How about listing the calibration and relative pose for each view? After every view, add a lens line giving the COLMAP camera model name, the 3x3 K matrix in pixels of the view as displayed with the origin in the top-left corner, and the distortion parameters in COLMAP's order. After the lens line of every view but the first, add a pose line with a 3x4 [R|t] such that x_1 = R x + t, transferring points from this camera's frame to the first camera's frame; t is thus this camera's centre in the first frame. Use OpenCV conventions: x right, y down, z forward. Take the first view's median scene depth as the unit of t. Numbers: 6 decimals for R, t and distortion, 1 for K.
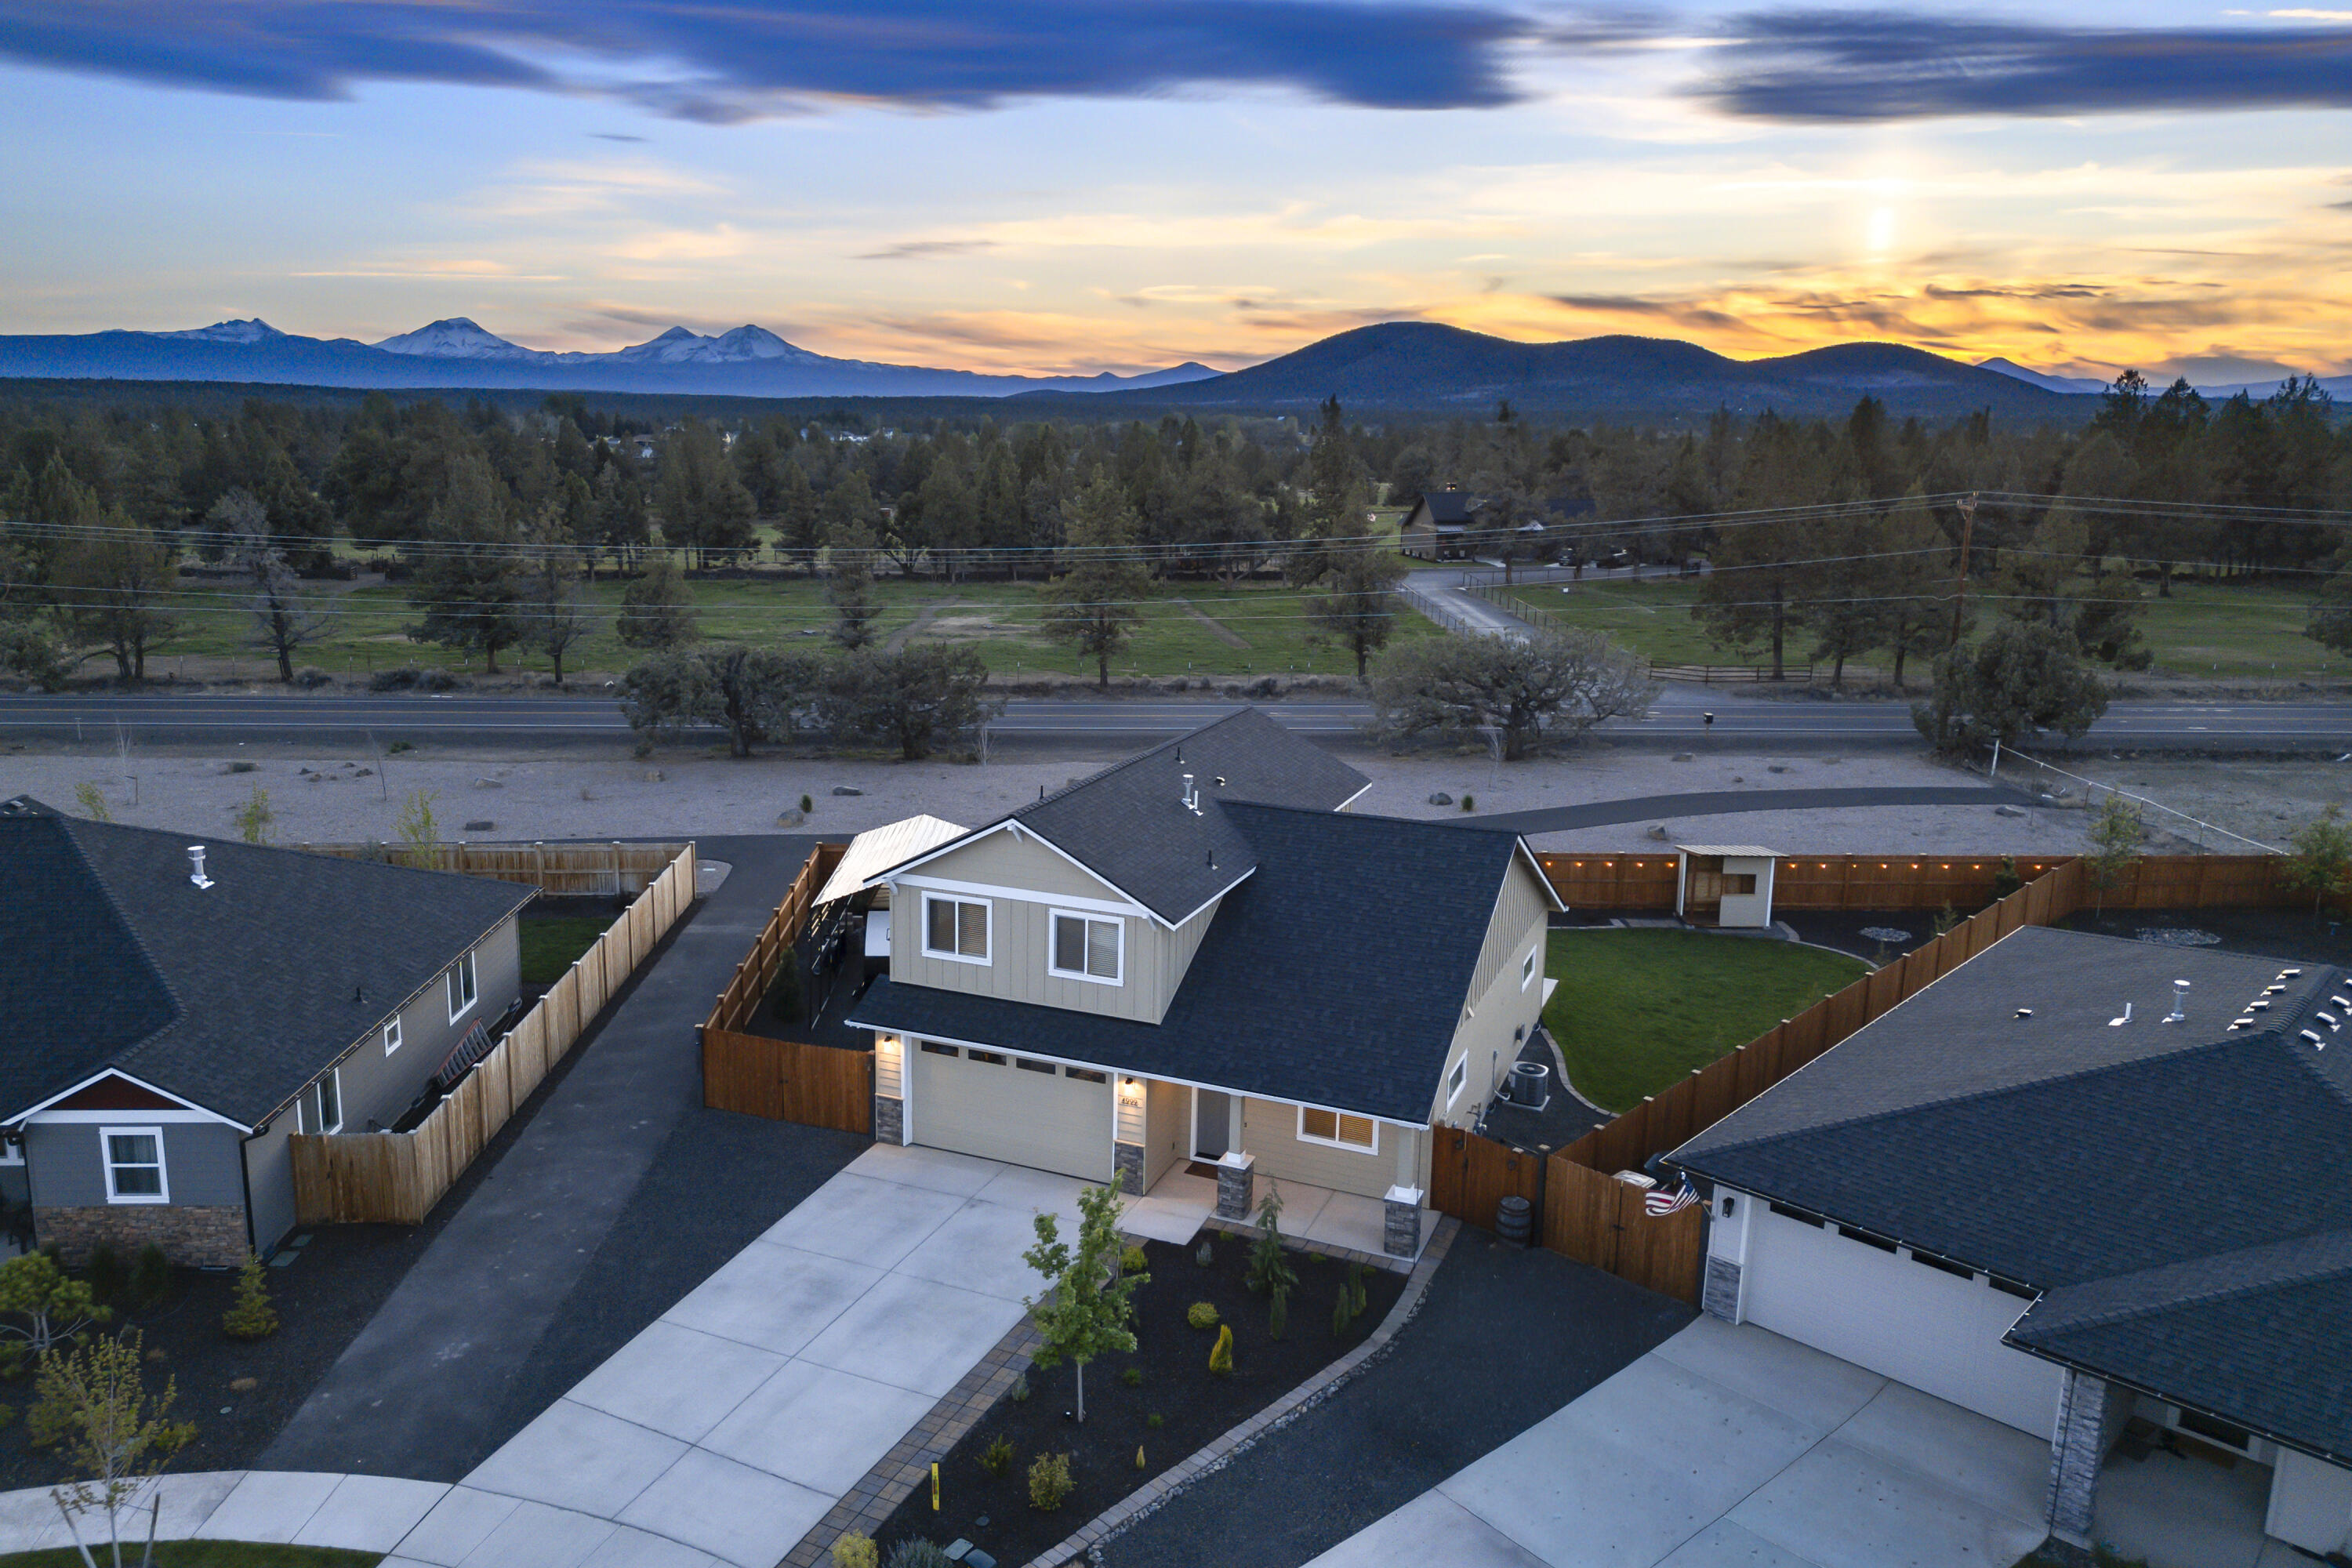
lens RADIAL K [[1608.4, 0, 1184.4], [0, 1608.4, 690.6], [0, 0, 1]] dist [0.021107, -0.002689]
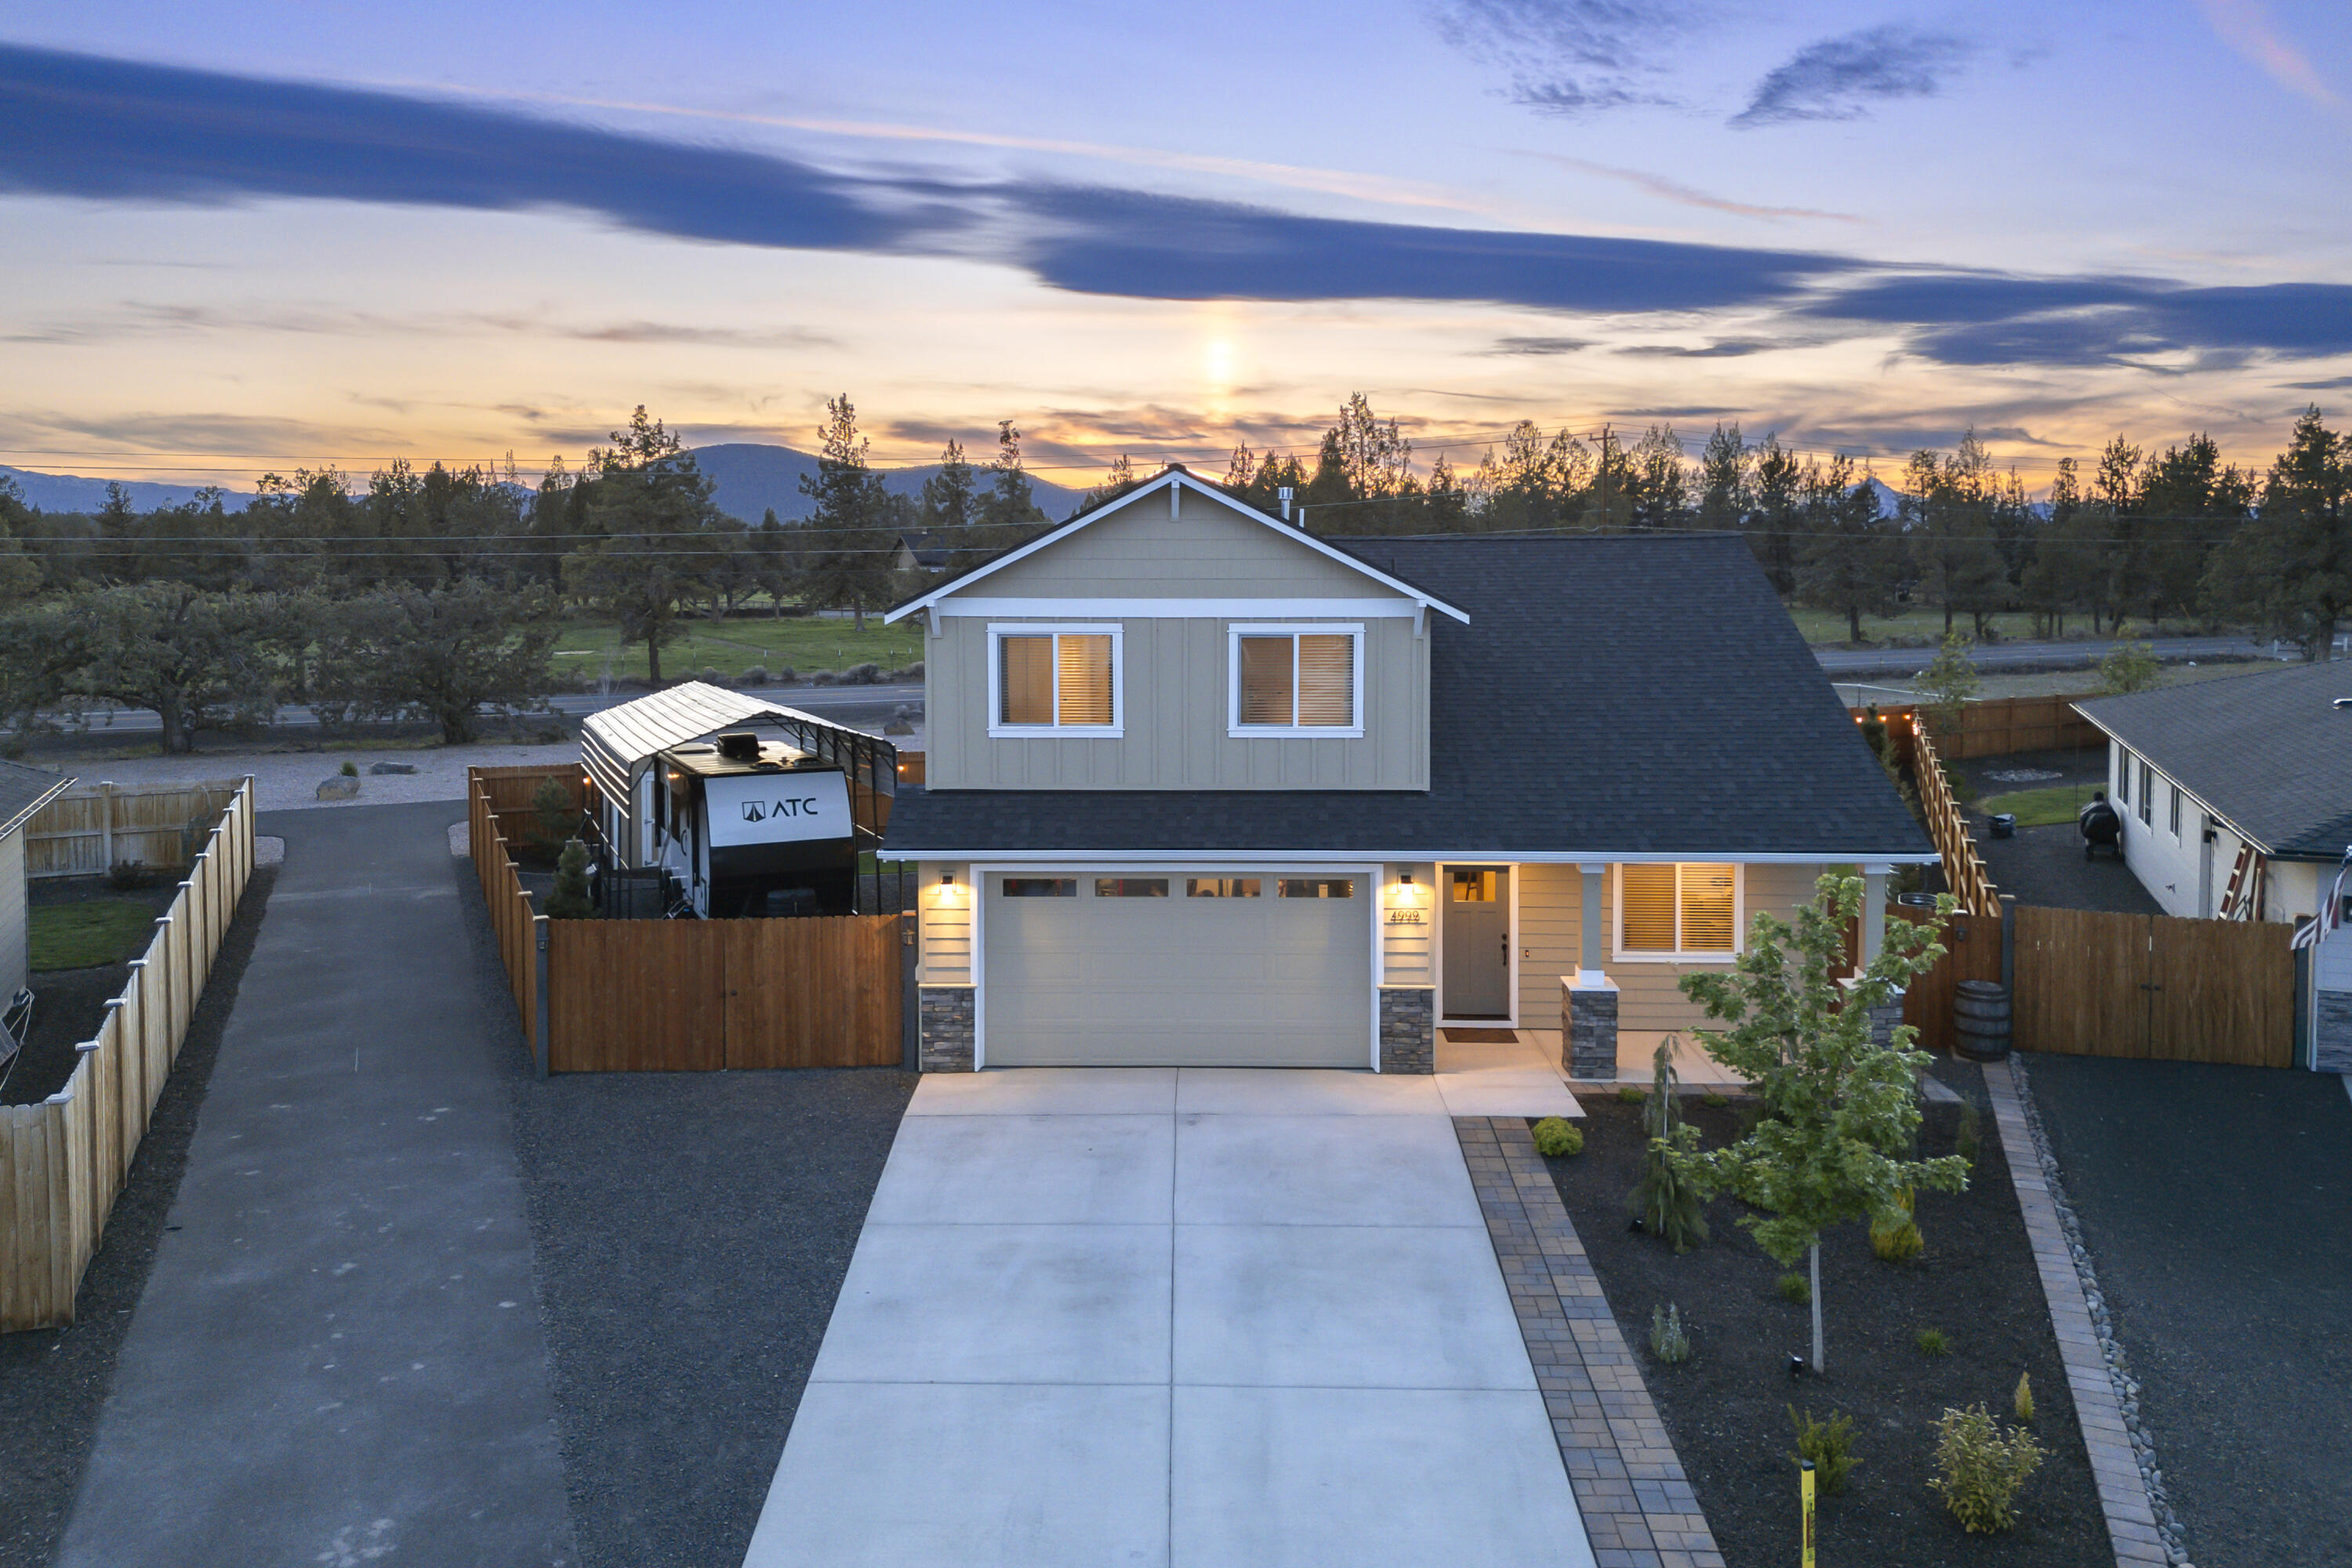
lens RADIAL K [[1641.8, 0, 1173.5], [0, 1641.8, 594.7], [0, 0, 1]] dist [0.025713, -0.002991]
pose [[0.926064, -0.018514, 0.376913, -0.331420], [0.068115, 0.990591, -0.118697, 0.191322], [-0.371169, 0.135595, 0.918612, 0.416478]]
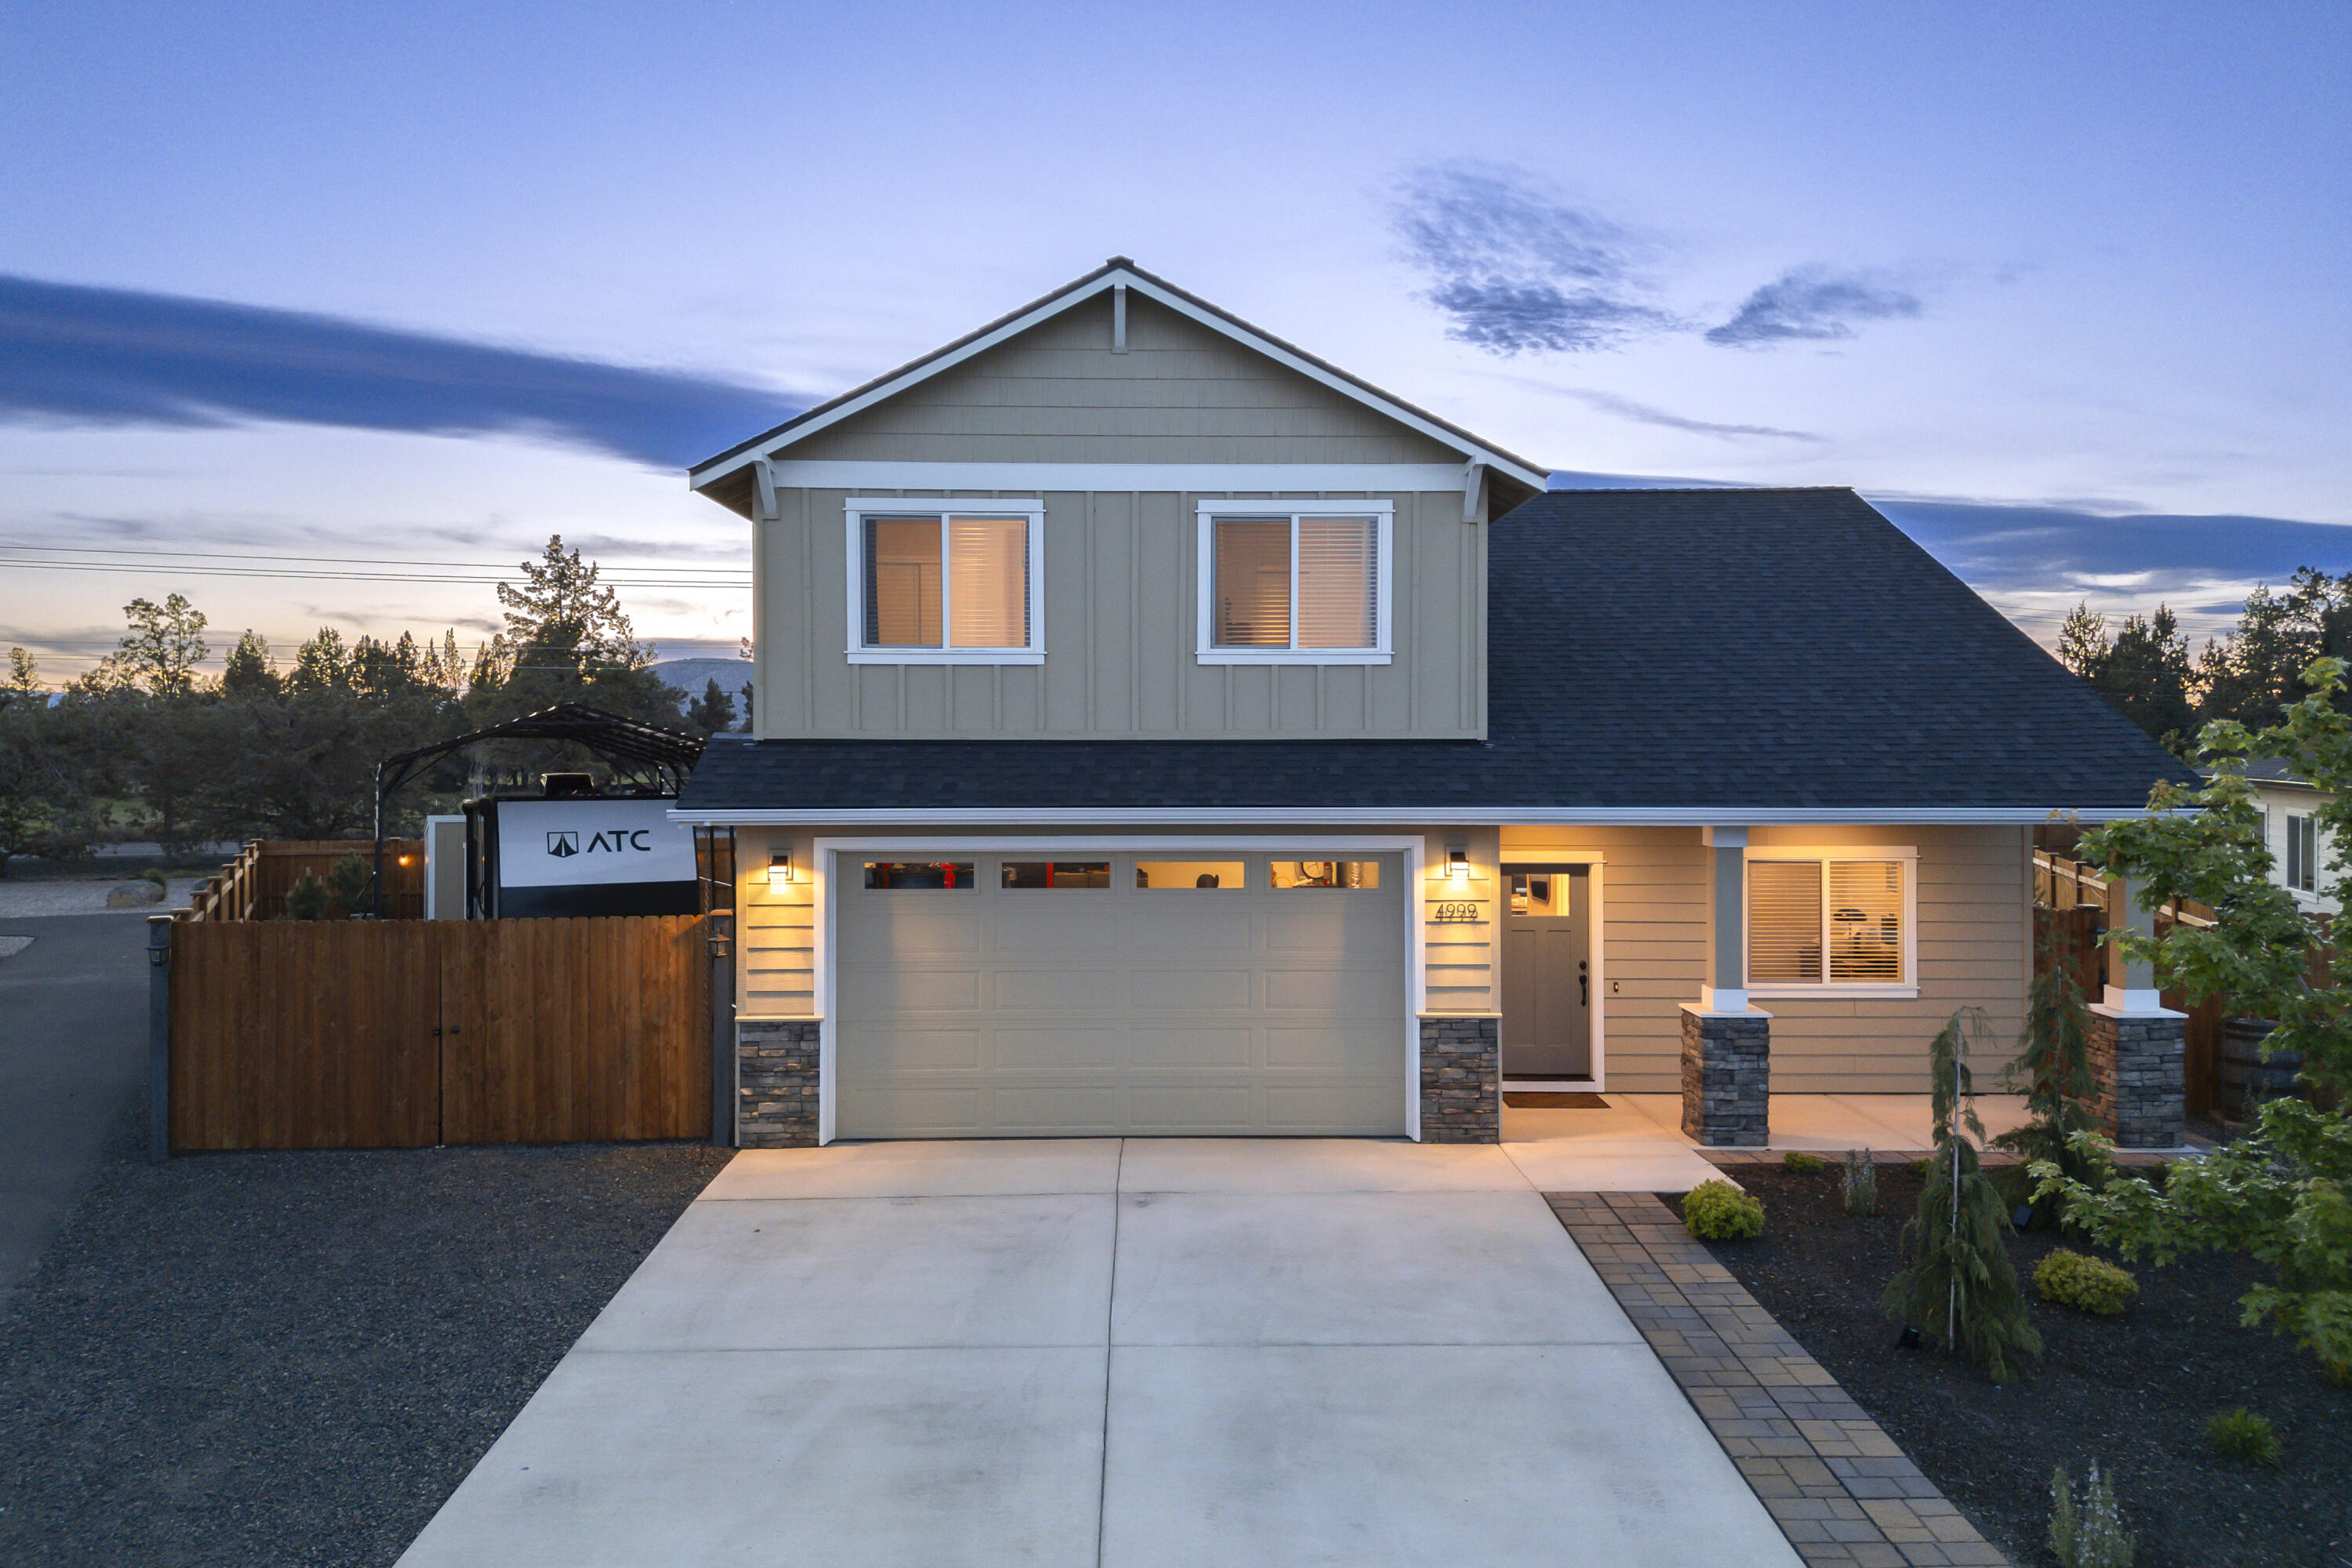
lens RADIAL K [[1595.7, 0, 1182.9], [0, 1595.7, 785.6], [0, 0, 1]] dist [0.019348, -0.001475]
pose [[0.912800, -0.012896, 0.408204, -0.253666], [0.071389, 0.989151, -0.128386, 0.256213], [-0.402120, 0.146332, 0.903818, 0.613868]]
